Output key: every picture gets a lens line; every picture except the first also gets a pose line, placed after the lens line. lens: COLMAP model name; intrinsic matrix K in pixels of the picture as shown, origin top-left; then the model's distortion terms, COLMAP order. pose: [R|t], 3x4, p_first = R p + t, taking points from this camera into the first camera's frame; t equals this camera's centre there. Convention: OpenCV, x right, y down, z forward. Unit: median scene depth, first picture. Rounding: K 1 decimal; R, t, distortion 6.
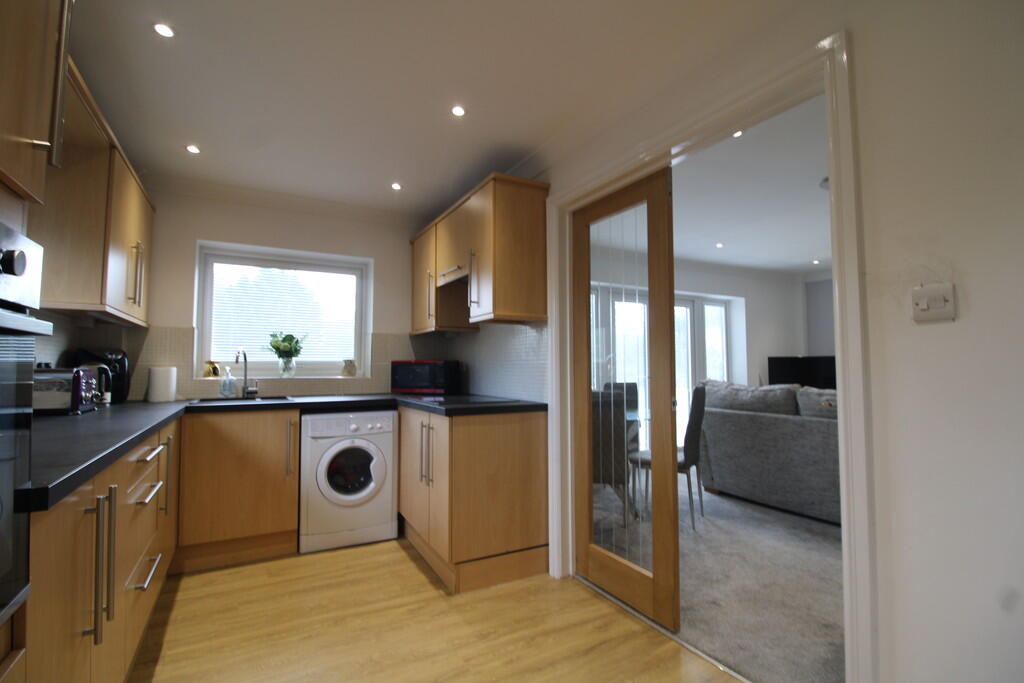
lens RADIAL K [[479.2, 0, 512.0], [0, 479.2, 341.5], [0, 0, 1]] dist [-0.002013, -0.000870]
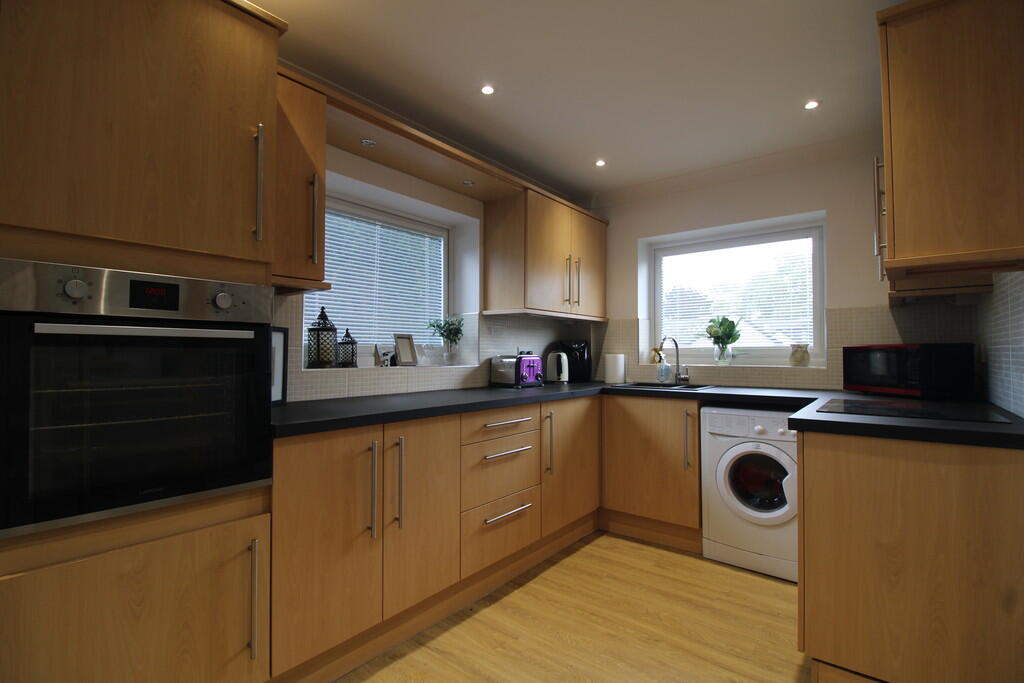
lens RADIAL K [[479.2, 0, 512.0], [0, 479.2, 341.5], [0, 0, 1]] dist [-0.002013, -0.000870]
pose [[0.382199, -0.022270, -0.923812, 0.272061], [0.051001, 0.998694, -0.002975, 0.013242], [0.922672, -0.045979, 0.382835, 0.322695]]
